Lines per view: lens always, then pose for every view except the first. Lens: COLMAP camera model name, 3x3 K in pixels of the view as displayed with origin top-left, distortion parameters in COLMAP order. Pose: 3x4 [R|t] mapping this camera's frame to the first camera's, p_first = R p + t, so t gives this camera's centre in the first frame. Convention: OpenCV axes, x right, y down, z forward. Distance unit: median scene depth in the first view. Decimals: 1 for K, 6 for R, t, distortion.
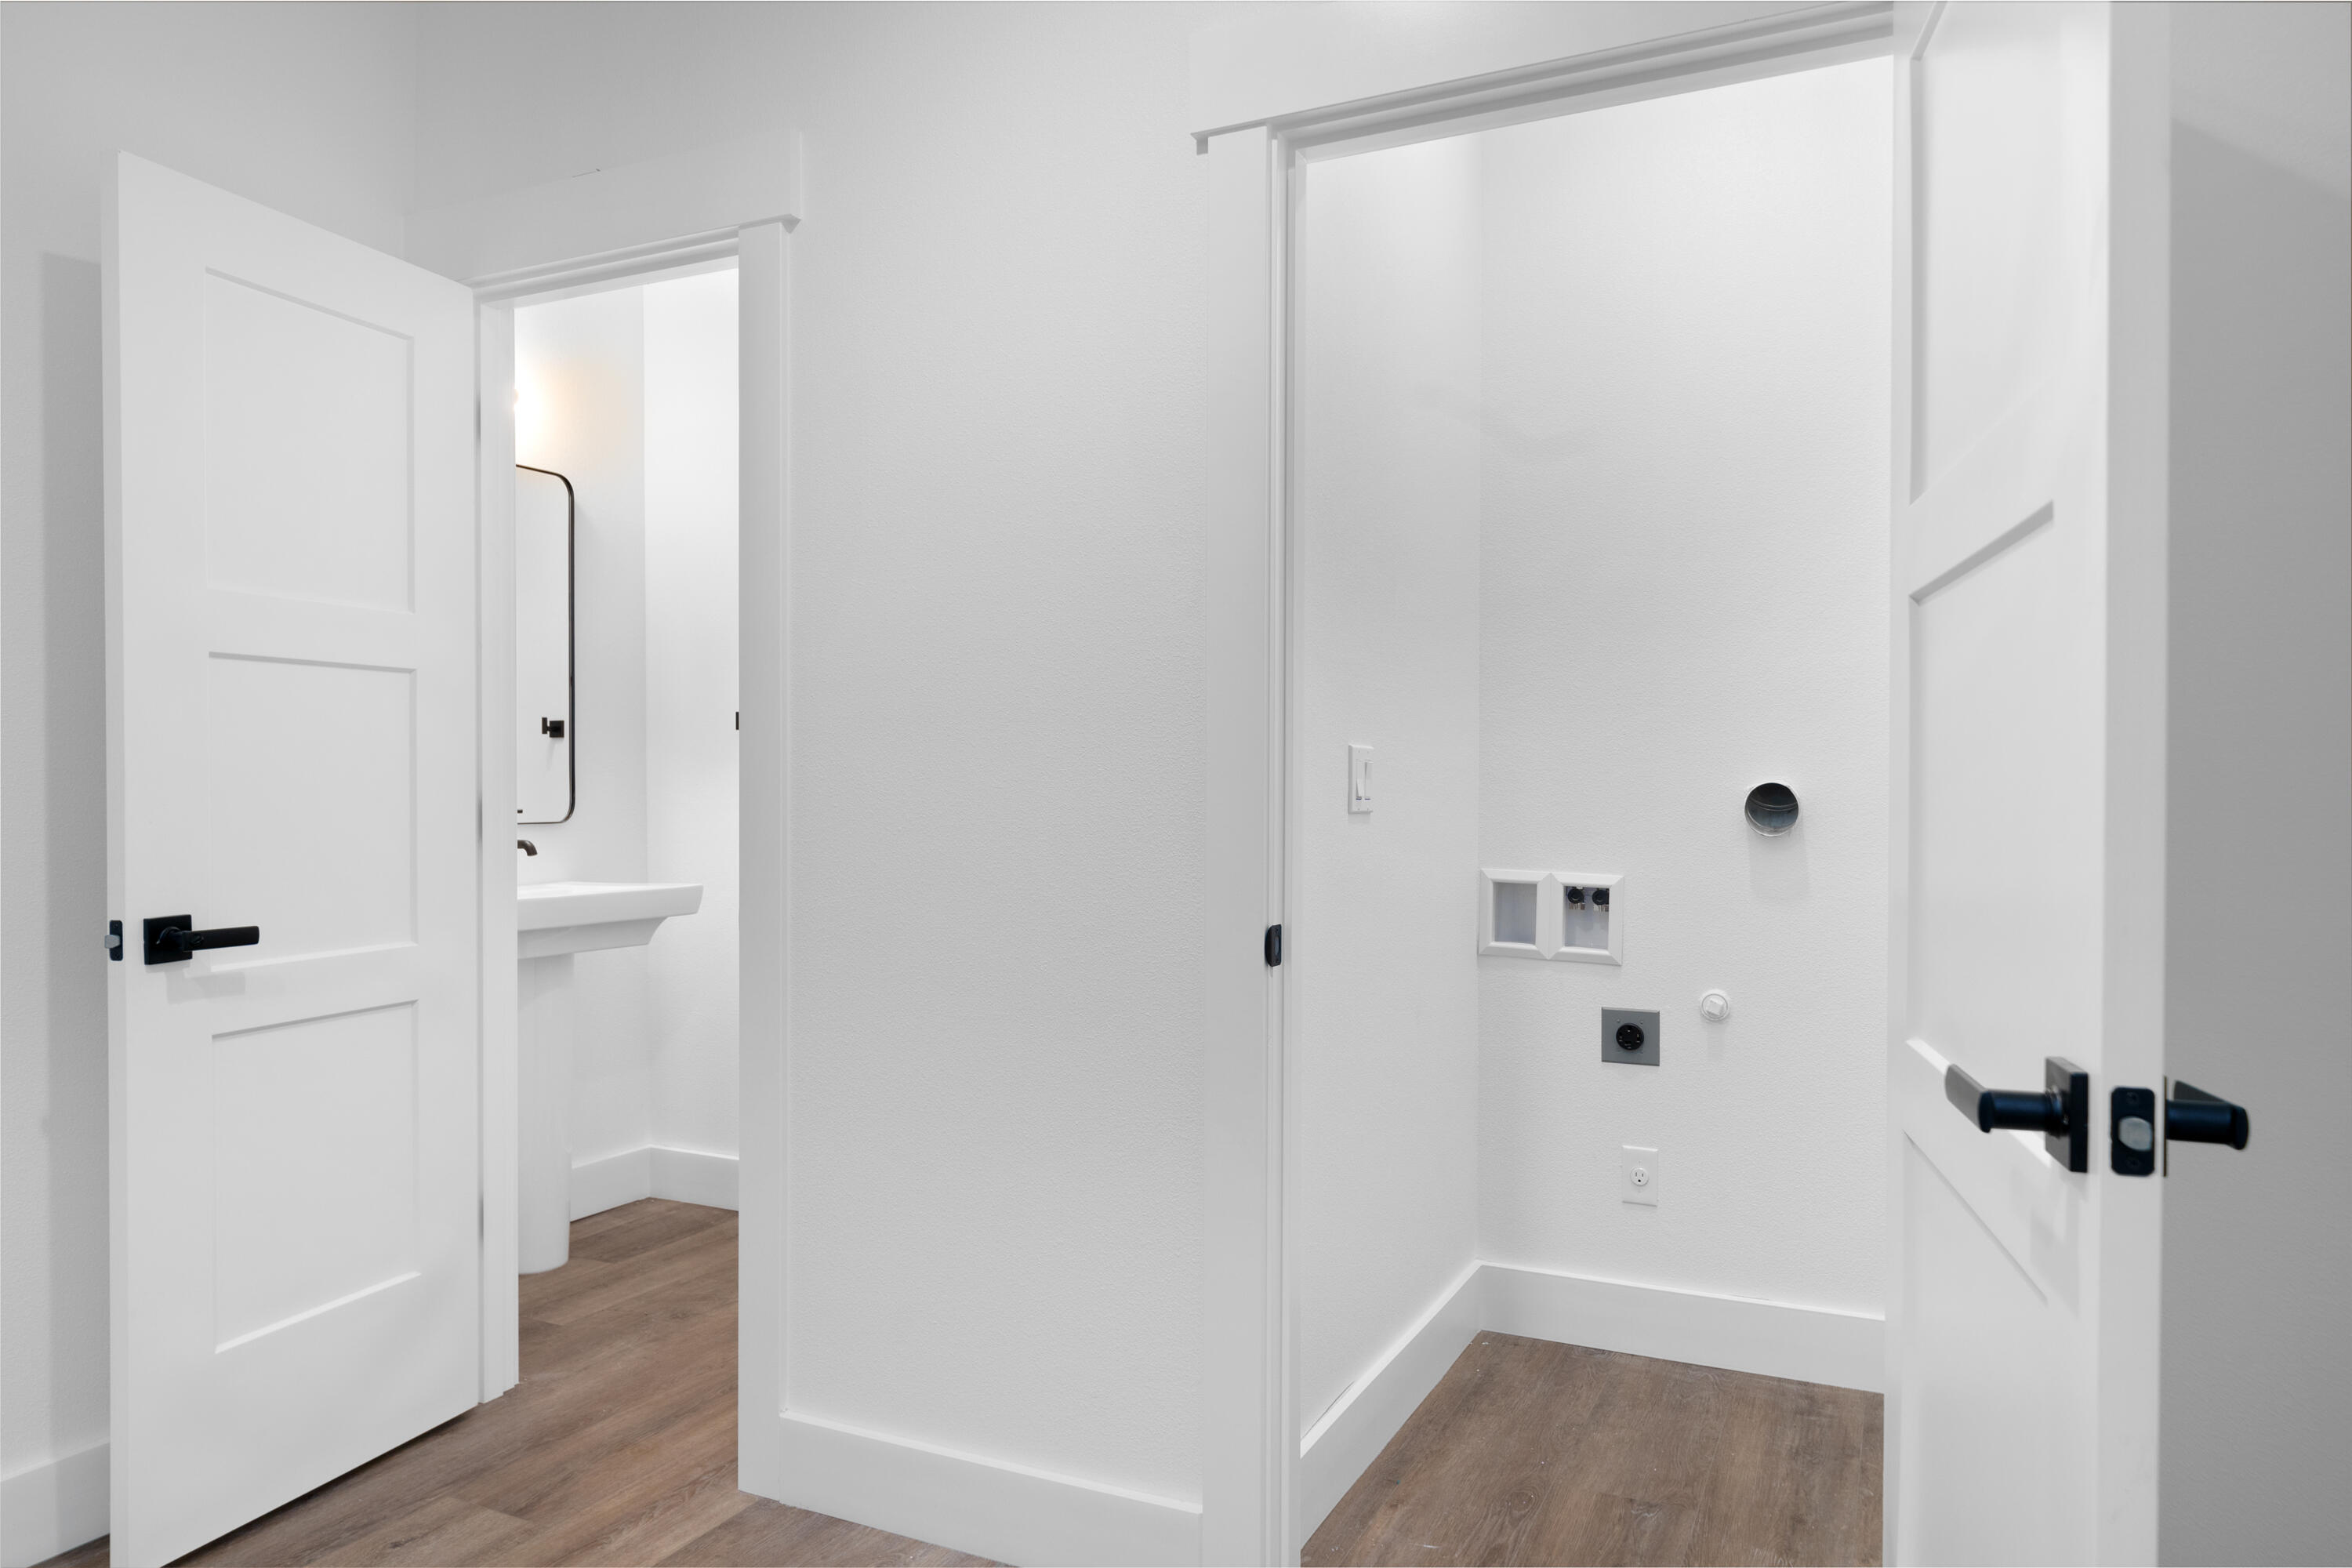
lens RADIAL K [[1567.8, 0, 1177.1], [0, 1567.8, 784.2], [0, 0, 1]] dist [0.012069, 0.001691]
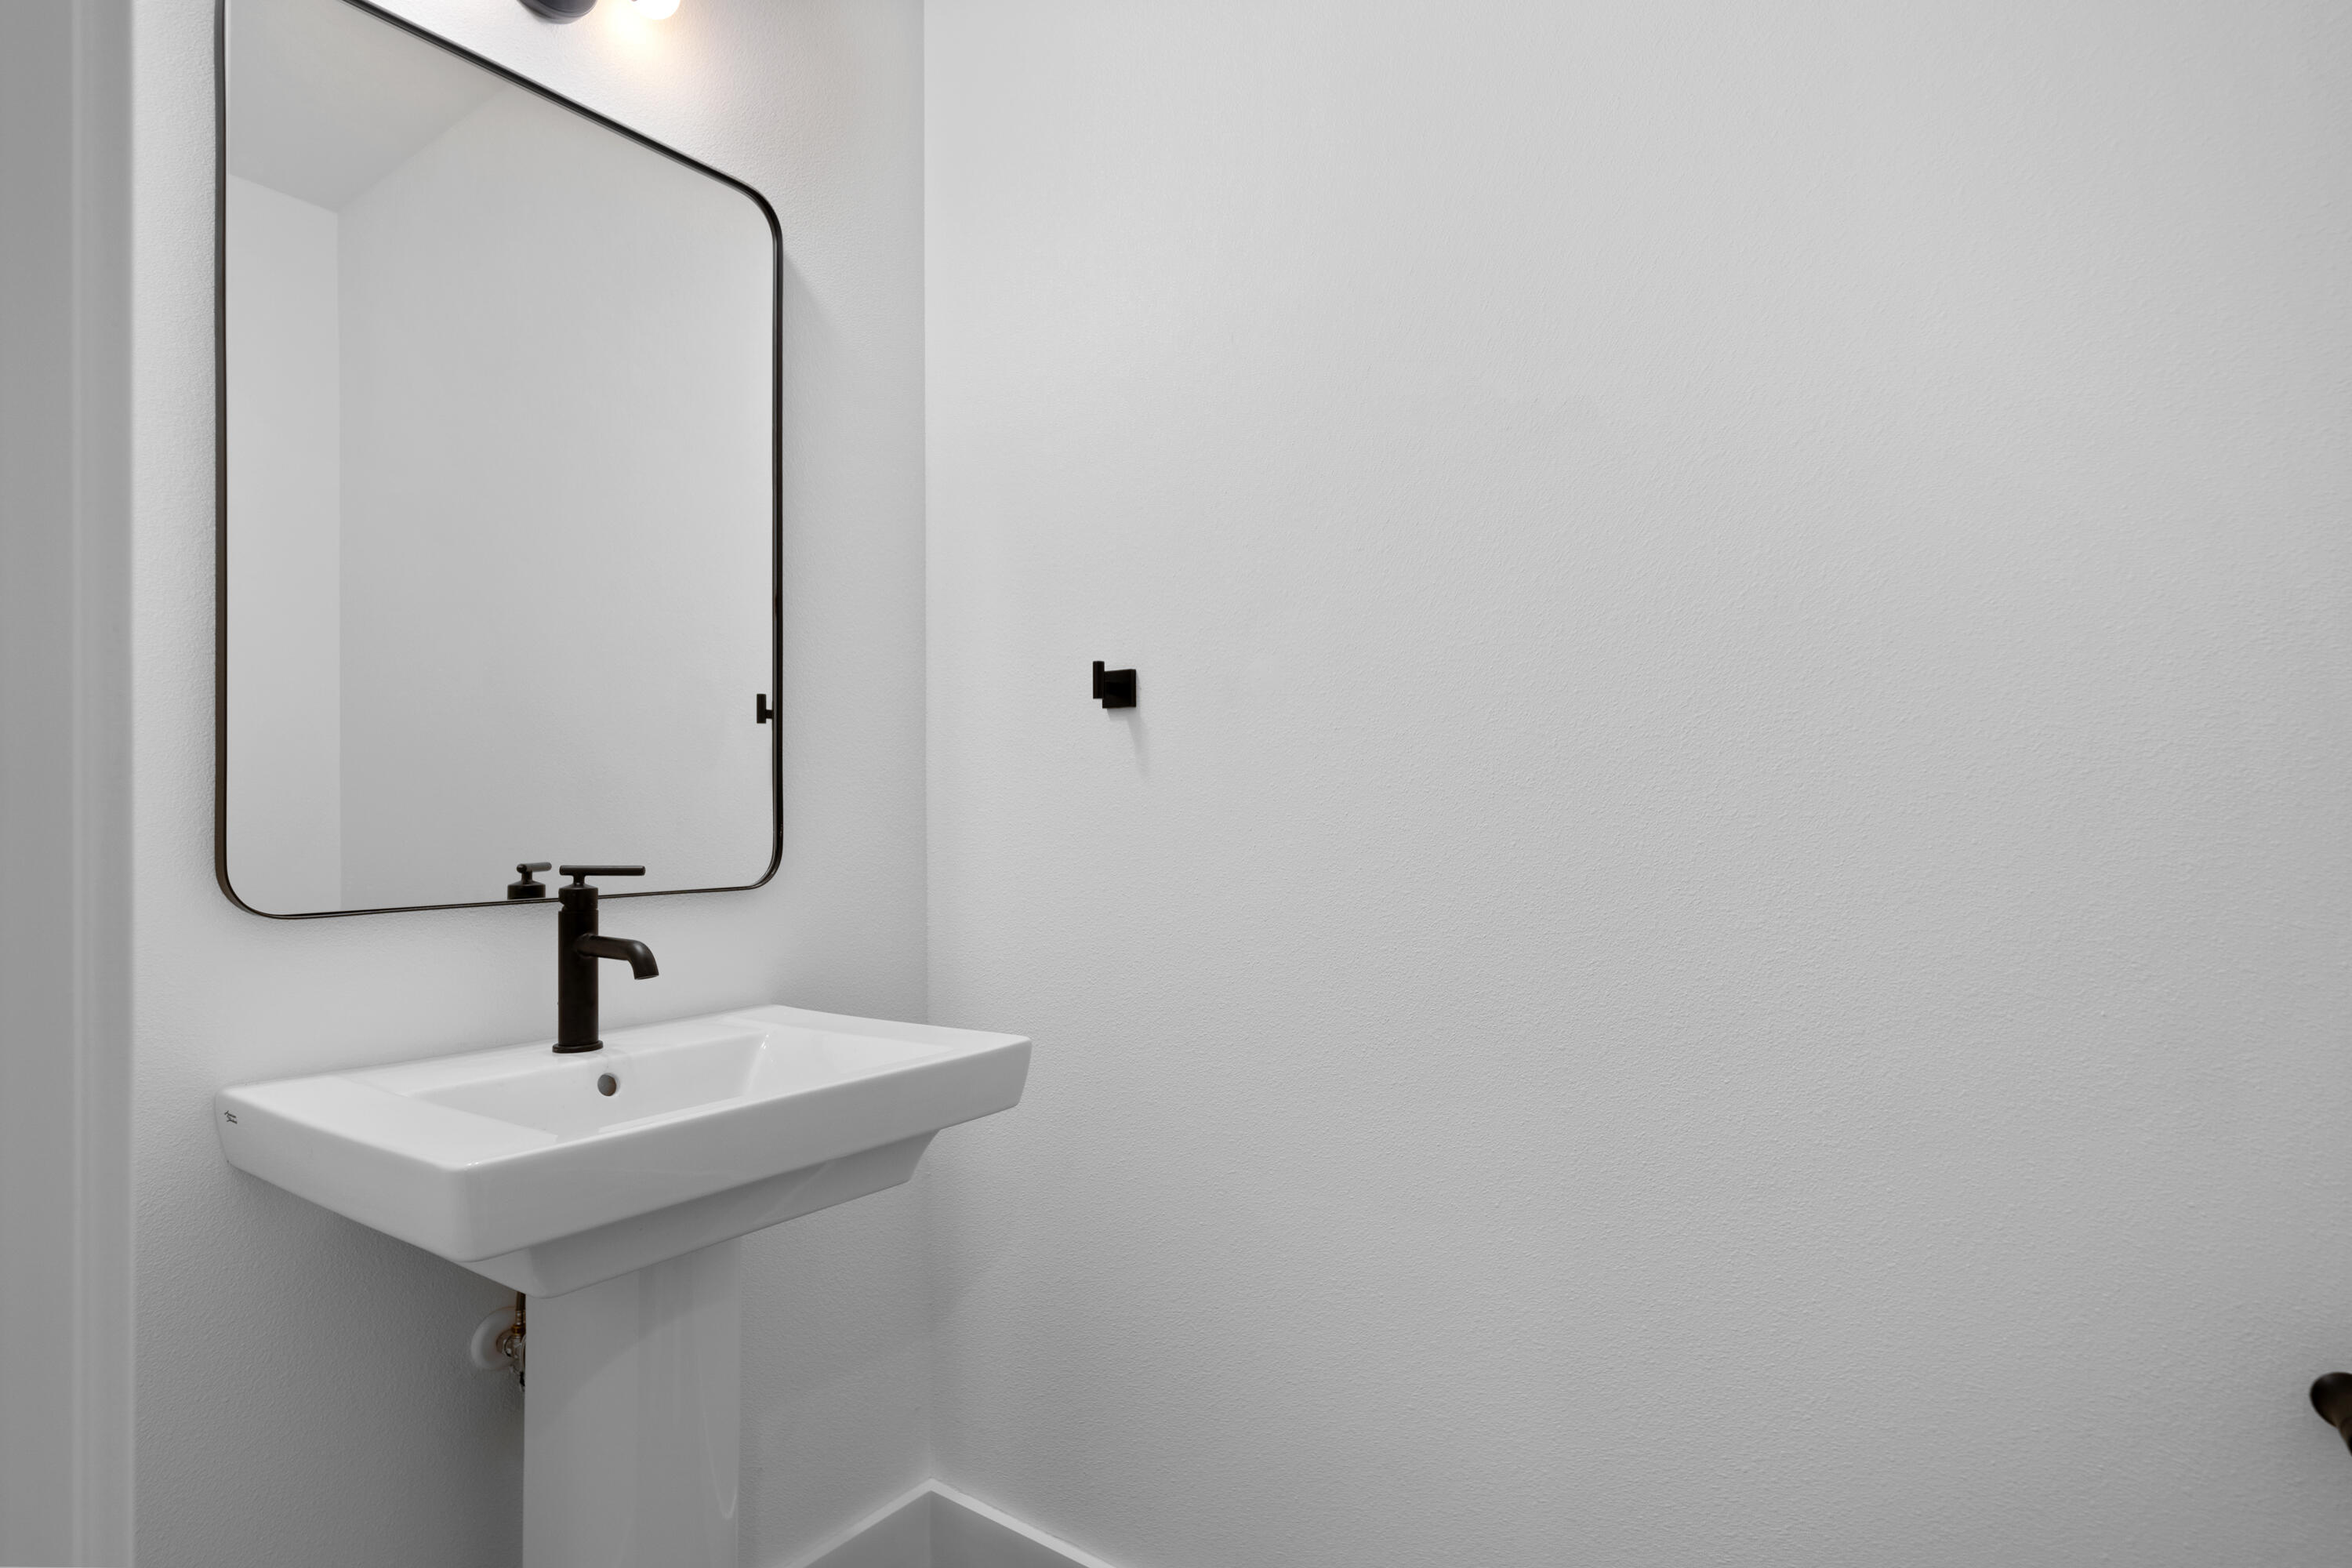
lens RADIAL K [[1192.6, 0, 1175.1], [0, 1192.6, 791.5], [0, 0, 1]] dist [0.001310, 0.000061]
pose [[0.986545, -0.000896, -0.163485, -0.196451], [-0.001392, 0.999903, -0.013881, -0.001069], [0.163481, 0.013922, 0.986448, 0.643436]]
